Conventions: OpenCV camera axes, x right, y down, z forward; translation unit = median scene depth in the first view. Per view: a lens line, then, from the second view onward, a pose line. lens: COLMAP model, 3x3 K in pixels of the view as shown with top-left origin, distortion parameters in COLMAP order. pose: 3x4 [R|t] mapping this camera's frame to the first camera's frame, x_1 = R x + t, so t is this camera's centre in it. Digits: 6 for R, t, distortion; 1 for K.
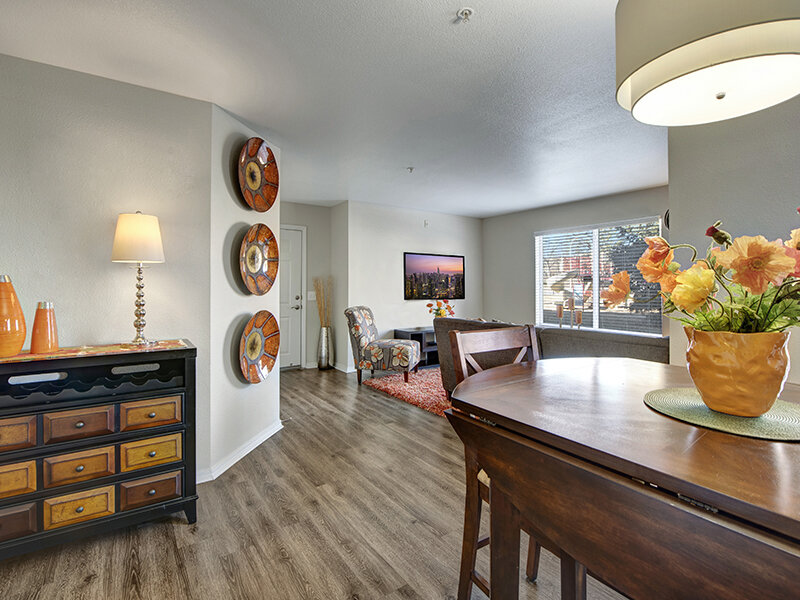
lens RADIAL K [[391.8, 0, 403.8], [0, 391.8, 286.8], [0, 0, 1]] dist [-0.017098, 0.000137]
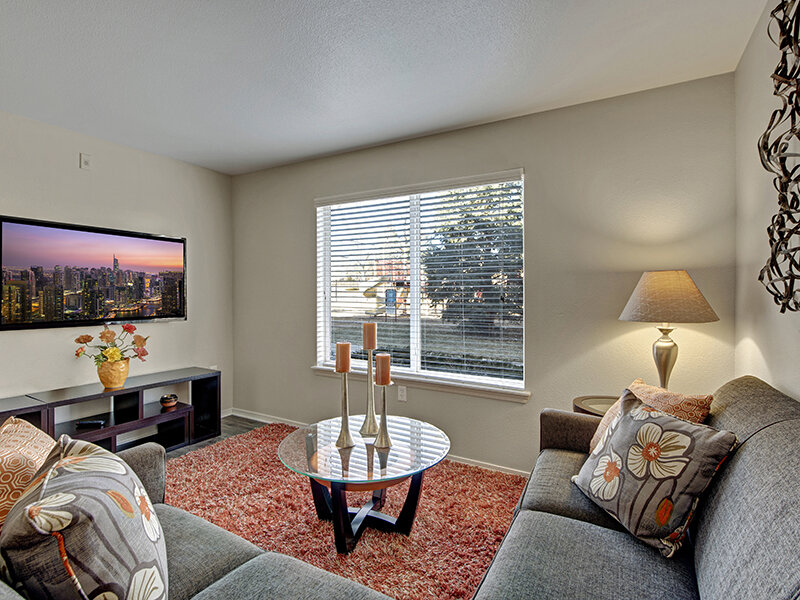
lens RADIAL K [[391.8, 0, 403.8], [0, 391.8, 286.8], [0, 0, 1]] dist [-0.017098, 0.000137]
pose [[0.901458, 0.006033, 0.432824, 0.198526], [-0.000576, 0.999919, -0.012738, -0.006914], [-0.432866, 0.011233, 0.901388, 0.423378]]
